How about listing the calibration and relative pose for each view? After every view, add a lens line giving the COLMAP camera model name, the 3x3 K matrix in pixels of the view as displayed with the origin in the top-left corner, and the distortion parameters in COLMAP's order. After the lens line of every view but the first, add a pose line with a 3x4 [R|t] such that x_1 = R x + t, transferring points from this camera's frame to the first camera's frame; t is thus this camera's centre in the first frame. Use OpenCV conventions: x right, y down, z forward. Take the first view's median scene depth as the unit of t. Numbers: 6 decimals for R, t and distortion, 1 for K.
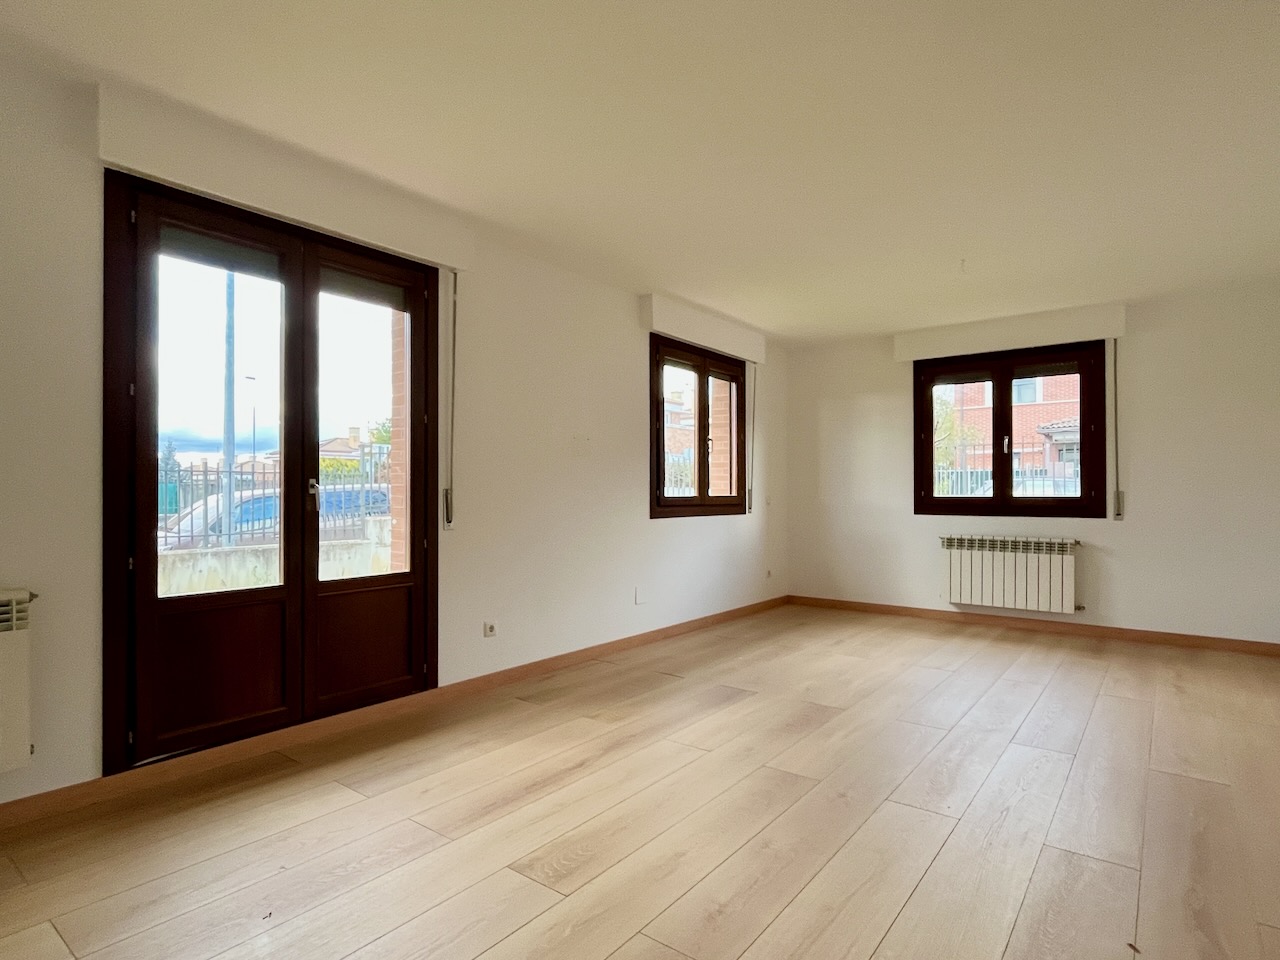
lens RADIAL K [[681.5, 0, 643.4], [0, 681.5, 488.9], [0, 0, 1]] dist [-0.001885, -0.001229]
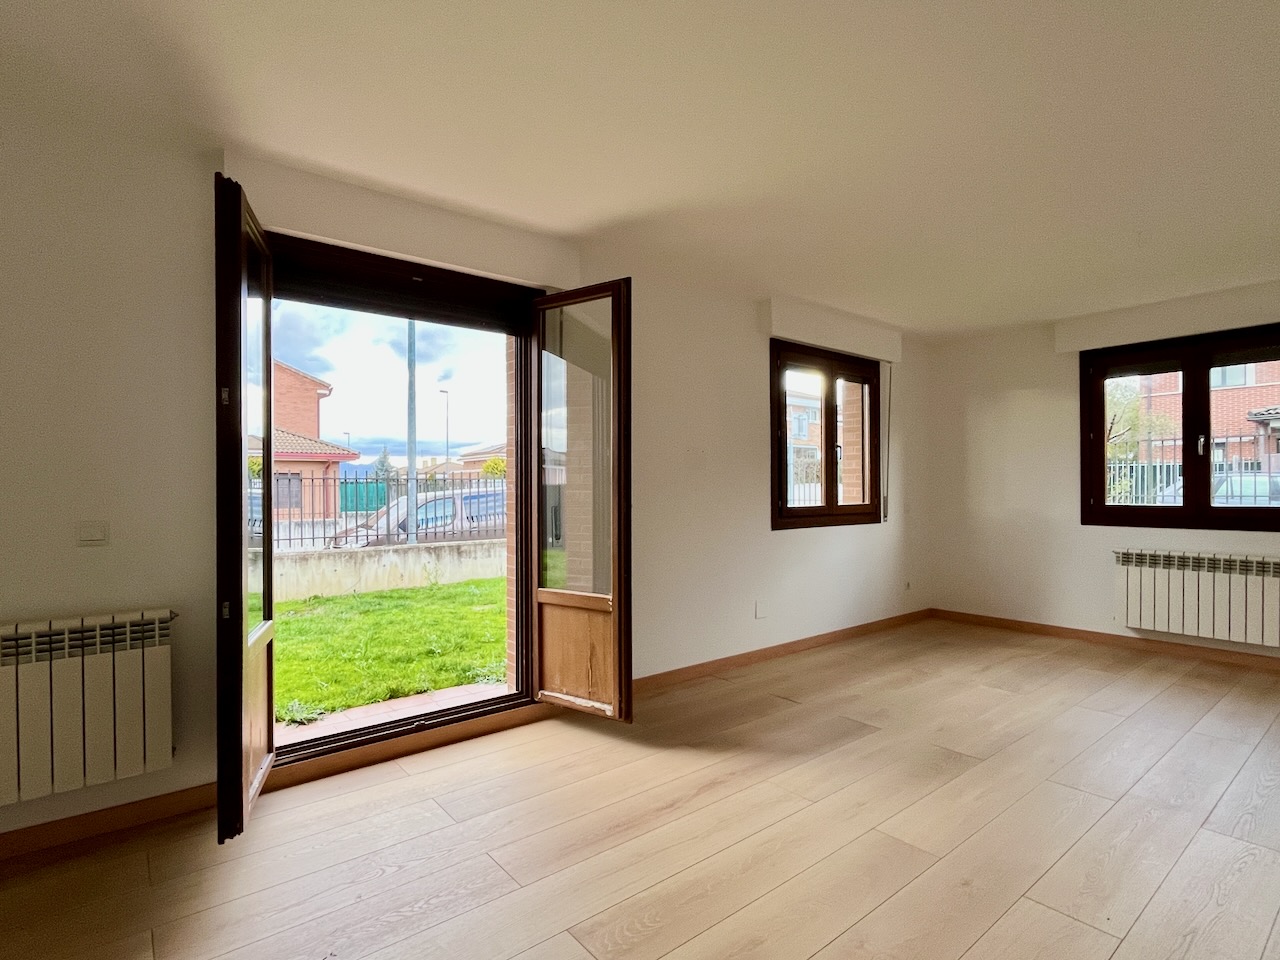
lens RADIAL K [[644.0, 0, 642.4], [0, 644.0, 487.2], [0, 0, 1]] dist [-0.005491, -0.000063]
pose [[0.972887, -0.005088, -0.231223, 0.041036], [0.006447, 0.999966, 0.005123, -0.022314], [0.231189, -0.006474, 0.972887, 0.063574]]
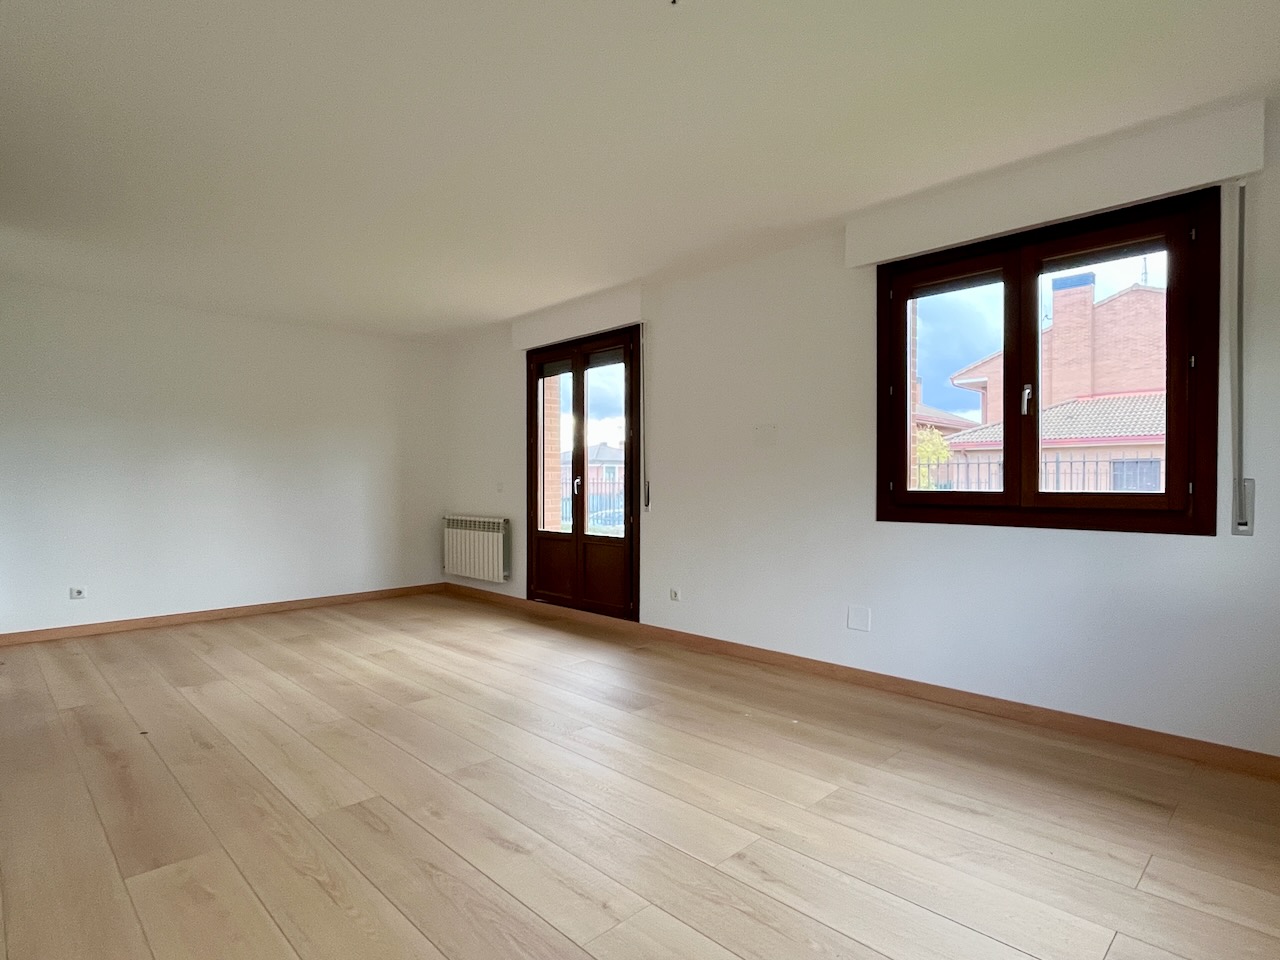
lens RADIAL K [[681.5, 0, 643.4], [0, 681.5, 488.9], [0, 0, 1]] dist [-0.001885, -0.001229]
pose [[-0.129803, 0.010494, -0.991484, 0.732903], [0.005796, 0.999935, 0.009825, 0.000646], [0.991523, -0.004471, -0.129855, 0.801240]]
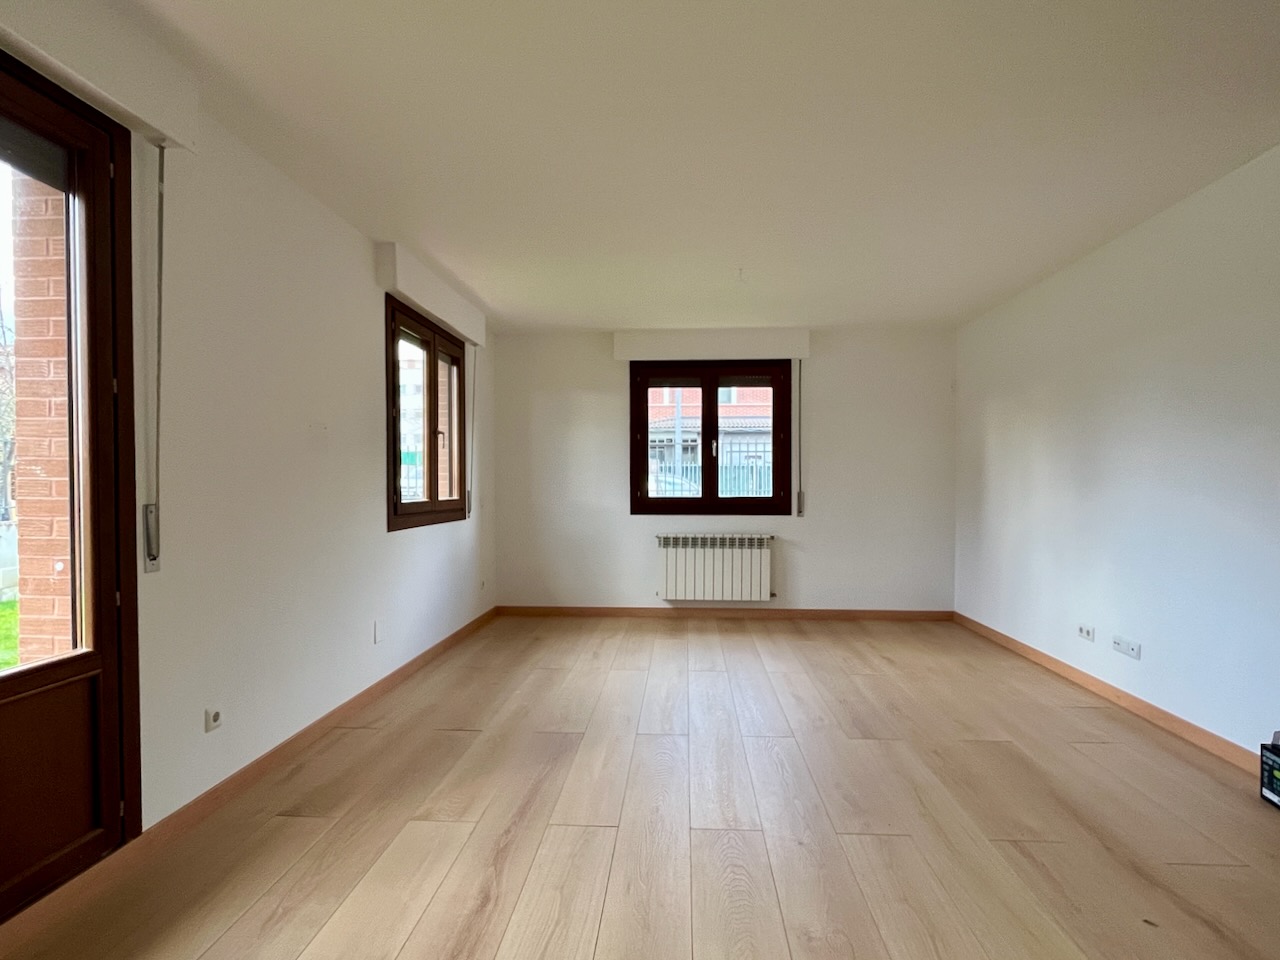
lens RADIAL K [[694.3, 0, 639.7], [0, 694.3, 498.8], [0, 0, 1]] dist [-0.003185, -0.002090]
pose [[0.829258, -0.012966, 0.558716, -0.184708], [-0.002232, 0.999646, 0.026512, -0.015241], [-0.558862, -0.023233, 0.828935, 0.168565]]
